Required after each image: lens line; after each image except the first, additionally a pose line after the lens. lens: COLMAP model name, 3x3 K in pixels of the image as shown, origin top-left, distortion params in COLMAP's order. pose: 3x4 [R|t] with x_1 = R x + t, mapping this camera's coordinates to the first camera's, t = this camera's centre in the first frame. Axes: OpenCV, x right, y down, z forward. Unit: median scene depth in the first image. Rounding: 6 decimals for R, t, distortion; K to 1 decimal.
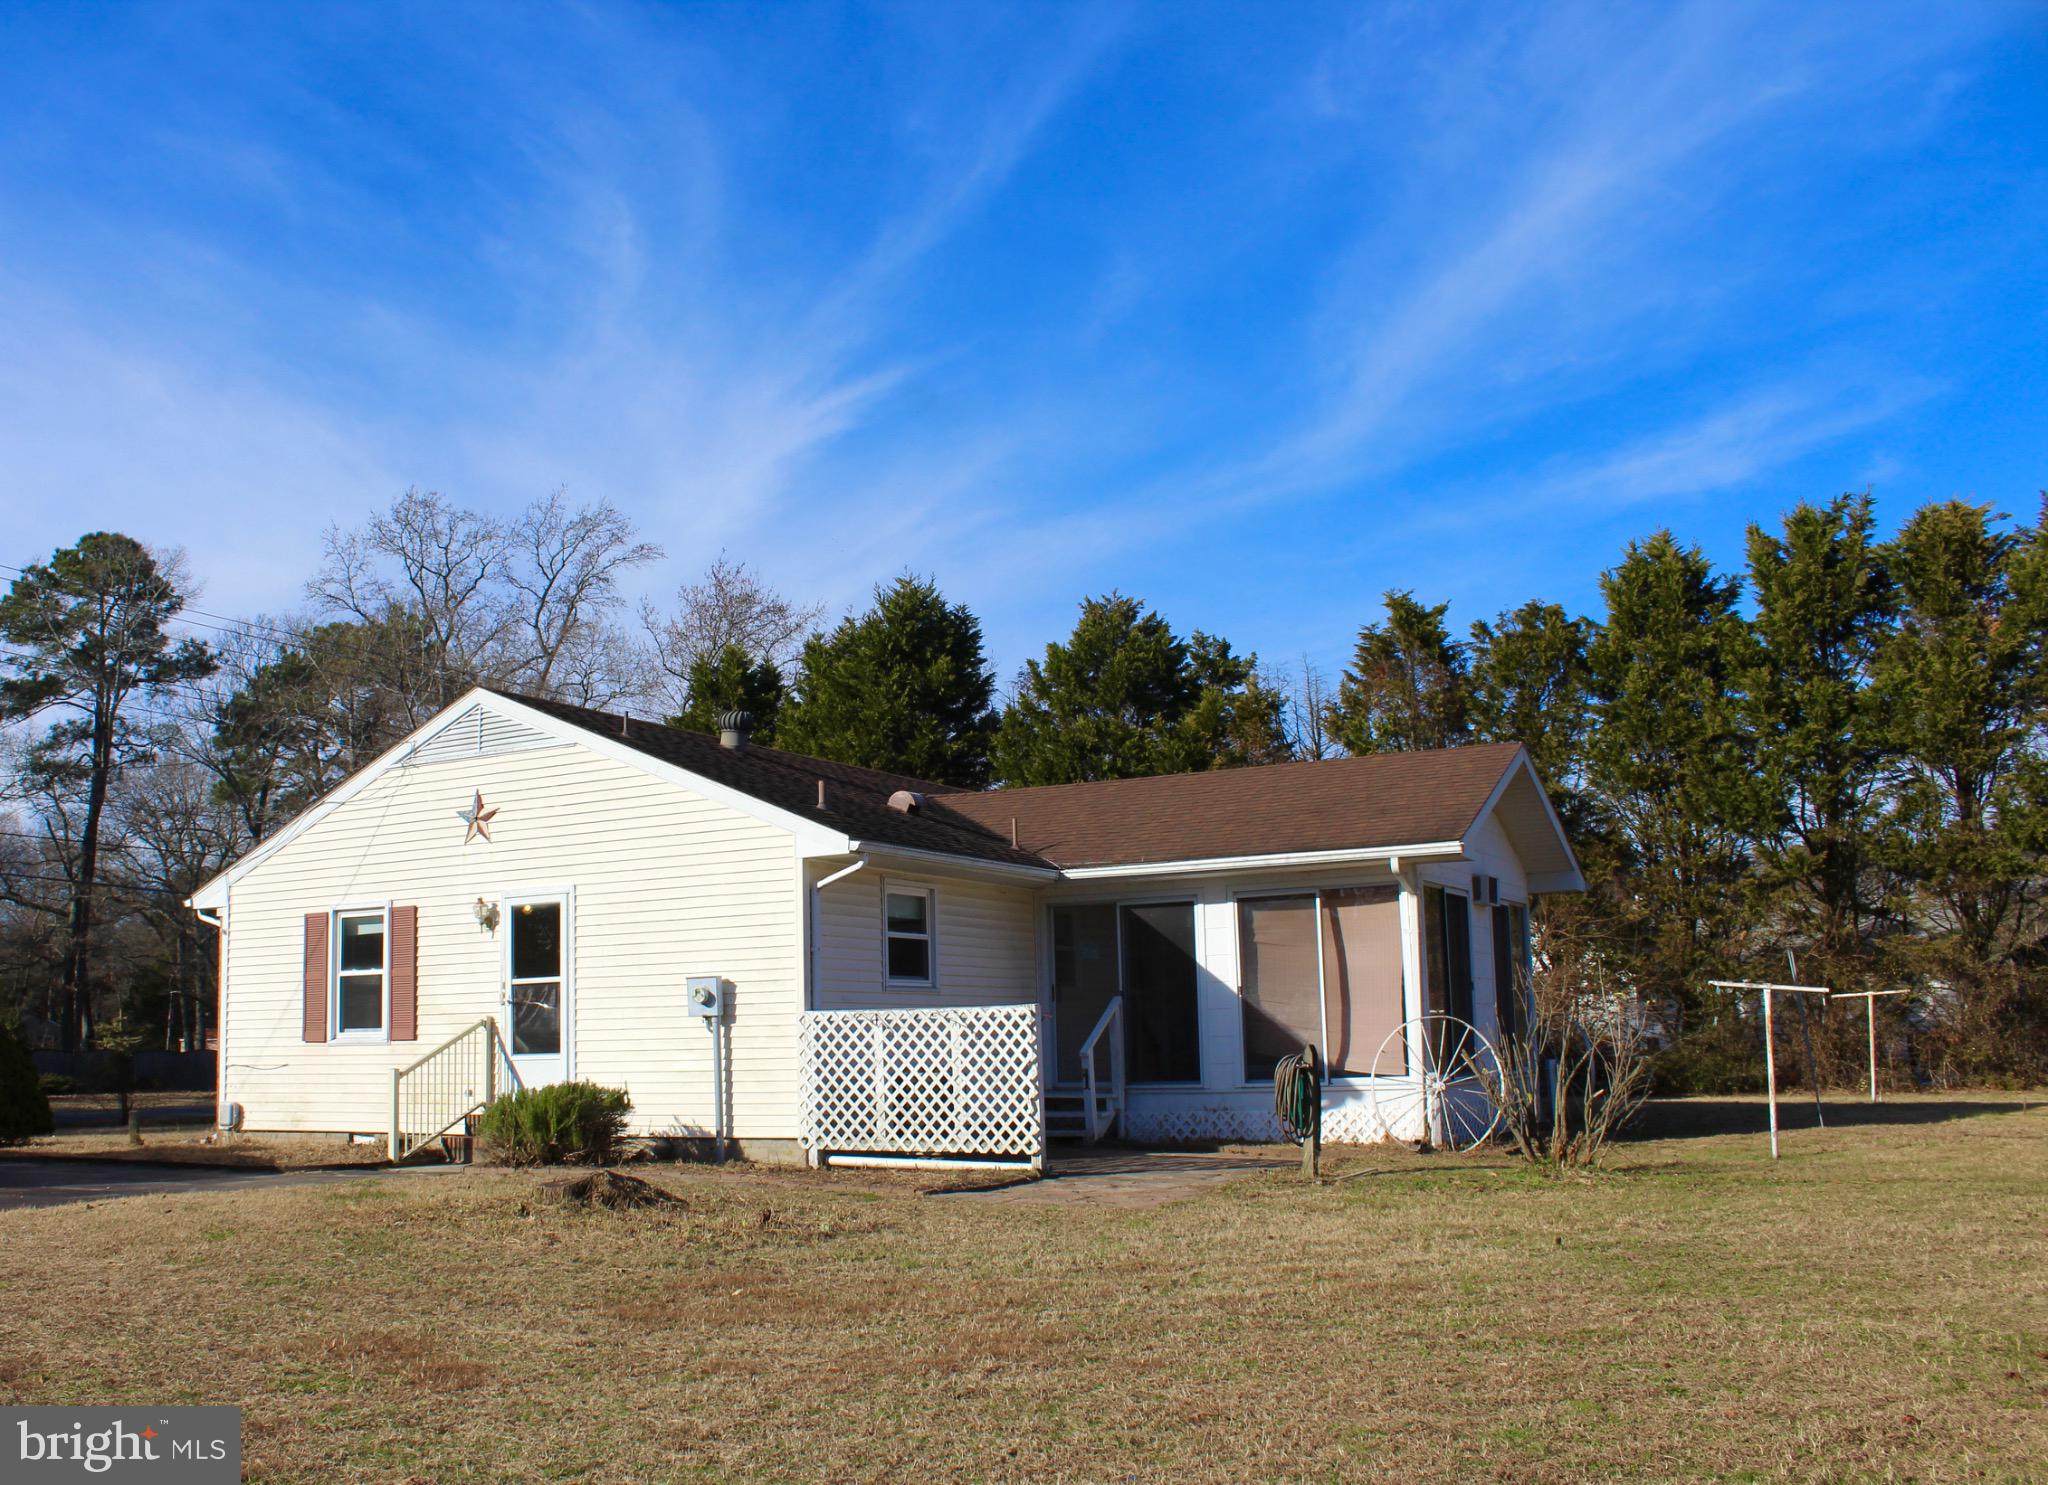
lens RADIAL K [[2003.1, 0, 1024.1], [0, 2003.1, 810.3], [0, 0, 1]] dist [-0.173551, 0.190286]
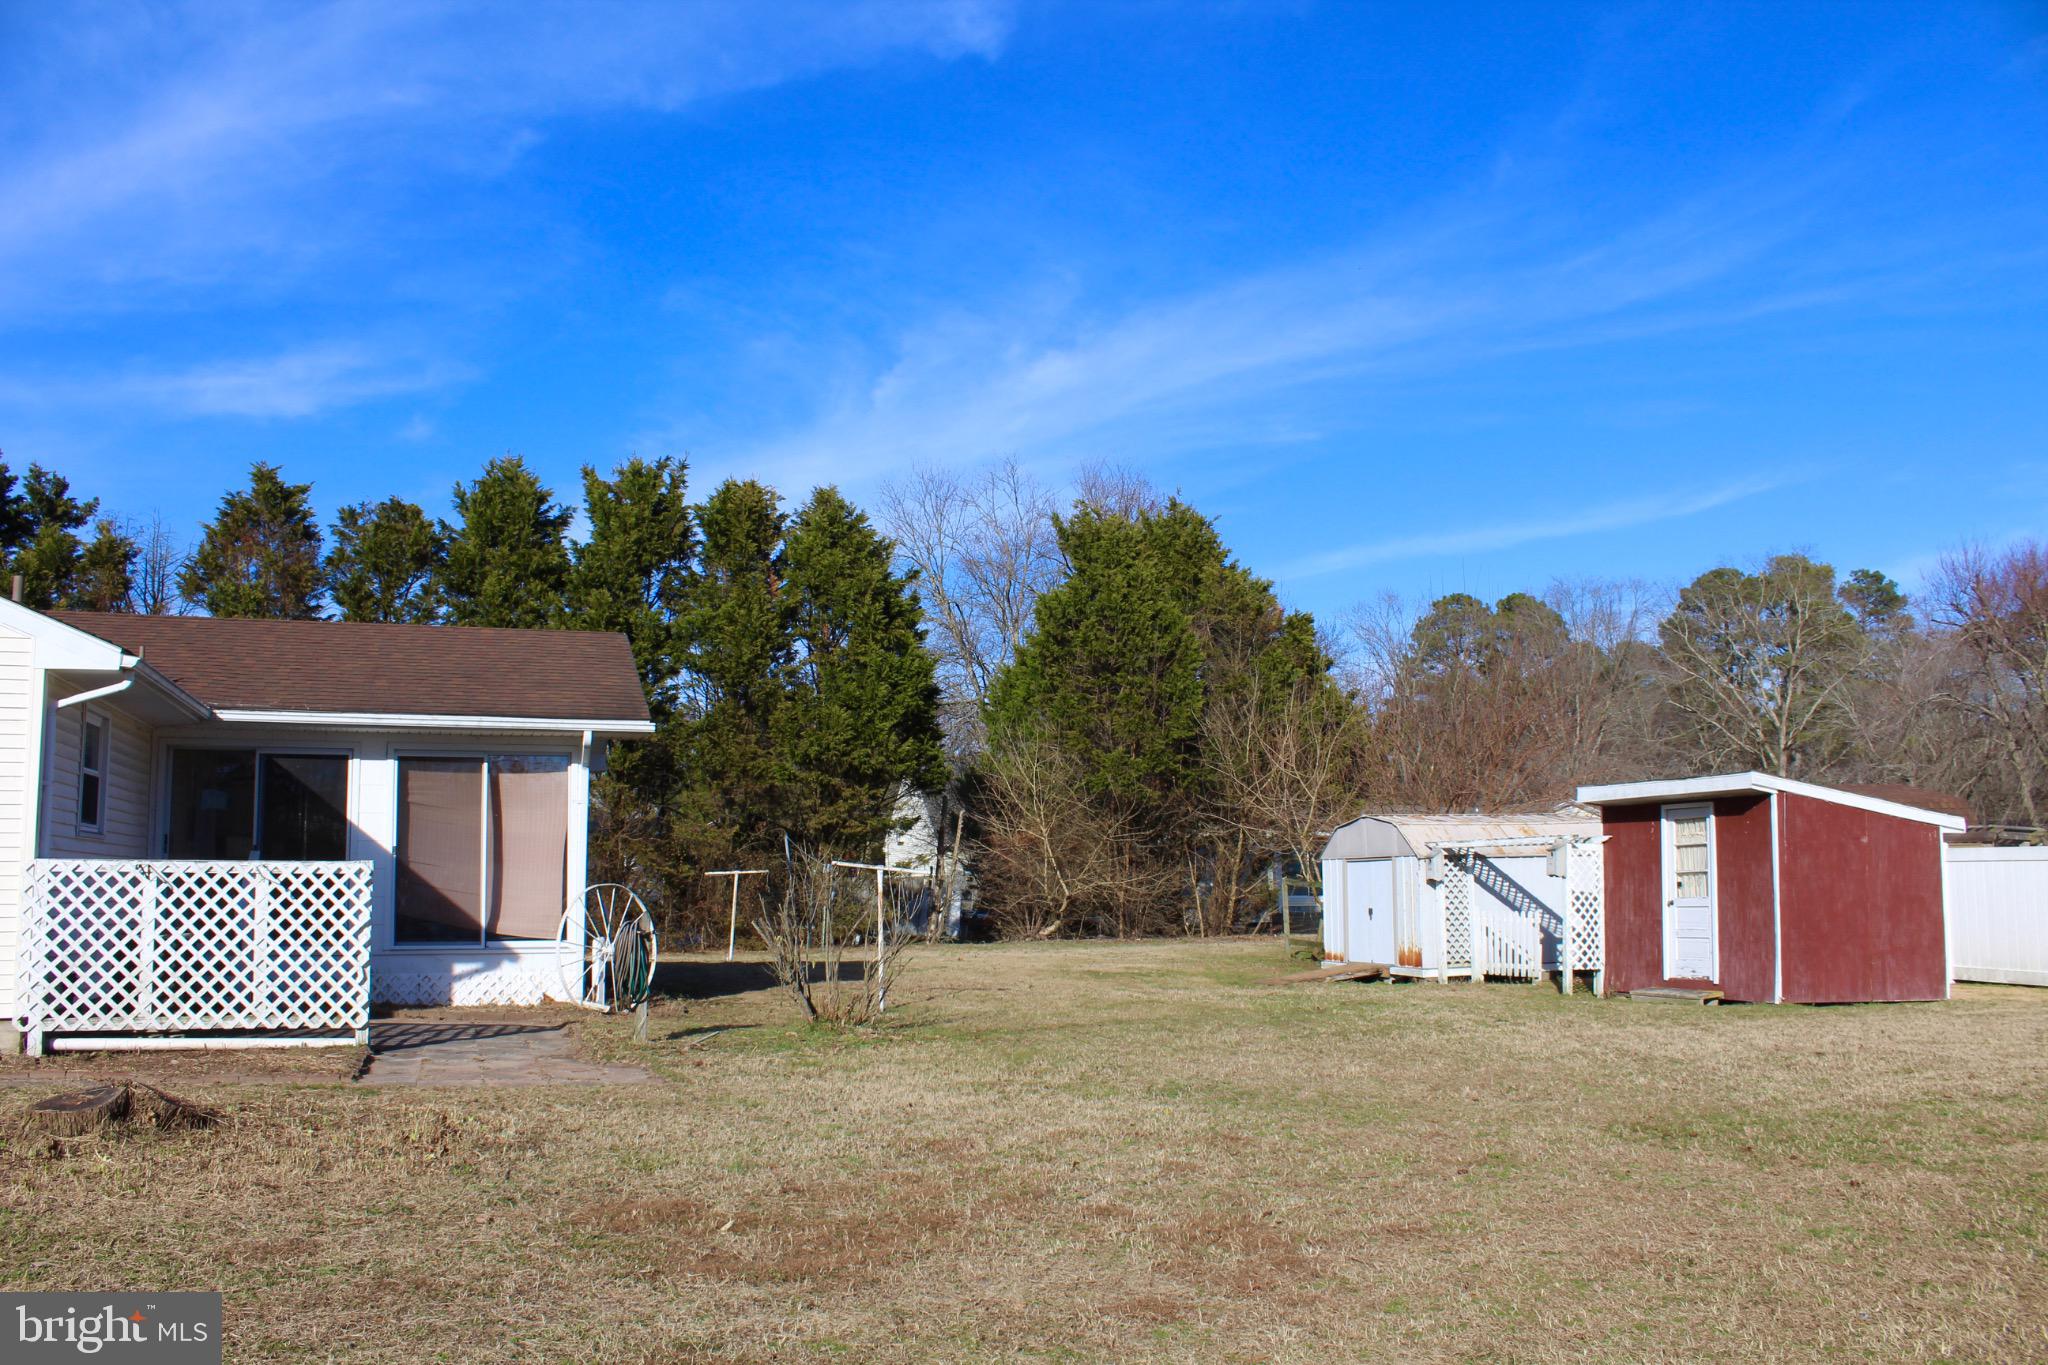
lens RADIAL K [[1672.7, 0, 1011.7], [0, 1672.7, 687.7], [0, 0, 1]] dist [-0.164550, 0.141580]
pose [[0.647787, 0.104164, 0.754667, -0.314633], [-0.093625, 0.993984, -0.056831, 0.028740], [-0.756047, -0.033842, 0.653642, 0.254226]]
